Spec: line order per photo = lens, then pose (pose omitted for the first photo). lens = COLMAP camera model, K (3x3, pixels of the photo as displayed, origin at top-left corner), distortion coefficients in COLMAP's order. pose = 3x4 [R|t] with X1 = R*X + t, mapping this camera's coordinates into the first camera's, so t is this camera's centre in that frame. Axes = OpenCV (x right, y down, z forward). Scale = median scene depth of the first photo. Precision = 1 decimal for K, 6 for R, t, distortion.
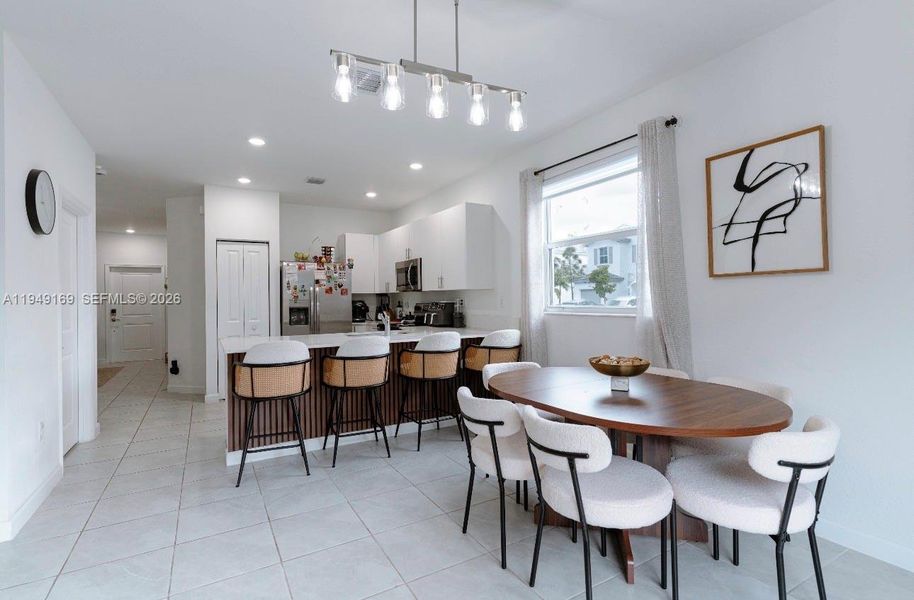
lens RADIAL K [[432.5, 0, 459.9], [0, 432.5, 297.7], [0, 0, 1]] dist [0.003310, 0.000144]
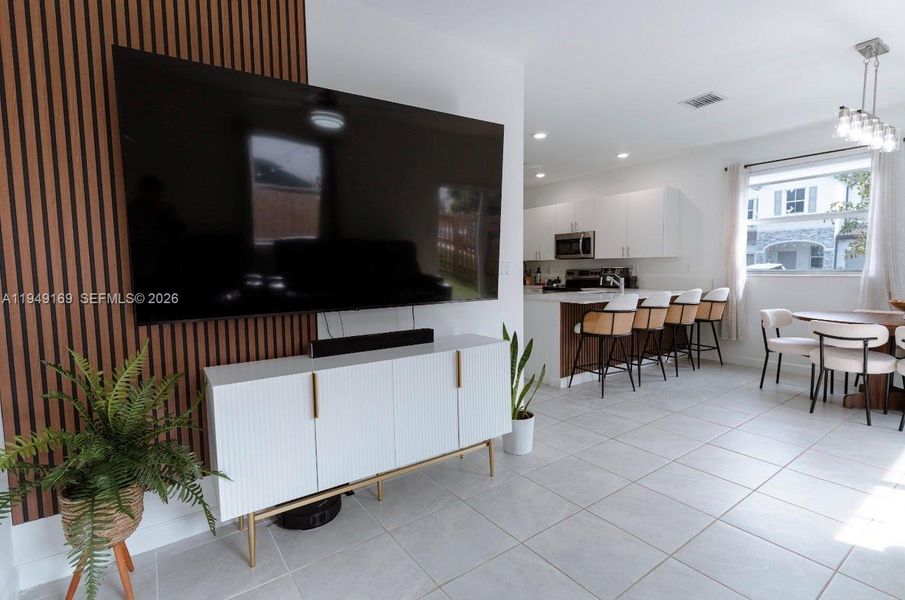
lens RADIAL K [[428.7, 0, 453.3], [0, 428.7, 301.4], [0, 0, 1]] dist [-0.002309, -0.000088]
pose [[0.996150, -0.004704, 0.087541, -0.959849], [-0.002103, 0.996990, 0.077505, 0.018140], [-0.087642, -0.077390, 0.993141, -0.260432]]
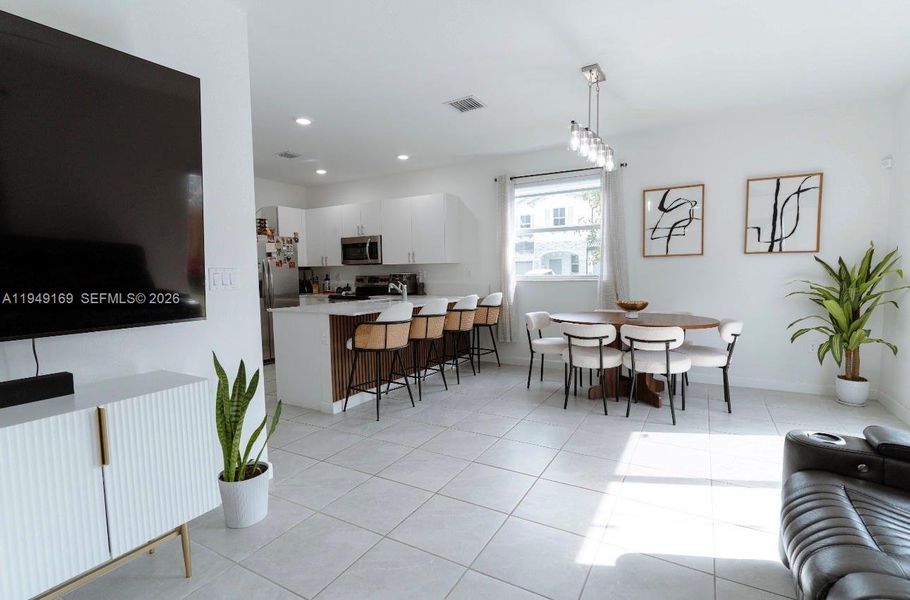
lens RADIAL K [[430.6, 0, 458.0], [0, 430.6, 301.0], [0, 0, 1]] dist [0.003310, 0.000144]
pose [[0.867101, -0.034197, 0.496958, -0.792012], [0.003258, 0.998009, 0.062992, 0.015599], [-0.498122, -0.053001, 0.865486, -0.141328]]
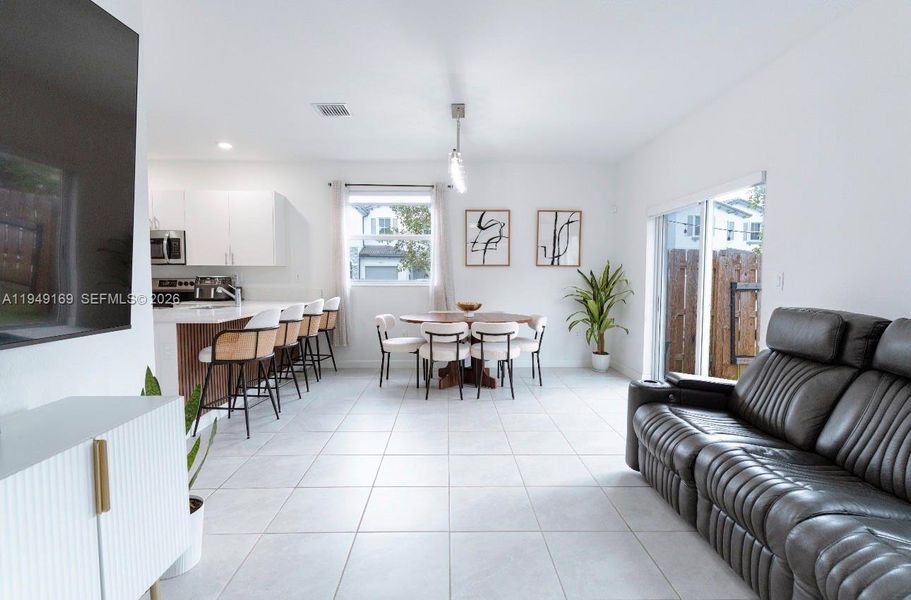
lens RADIAL K [[431.1, 0, 457.9], [0, 431.1, 300.2], [0, 0, 1]] dist [0.003310, 0.000144]
pose [[0.487259, -0.033188, 0.872626, -1.046323], [-0.010609, 0.998979, 0.043917, 0.021960], [-0.873193, -0.030657, 0.486410, -0.003744]]
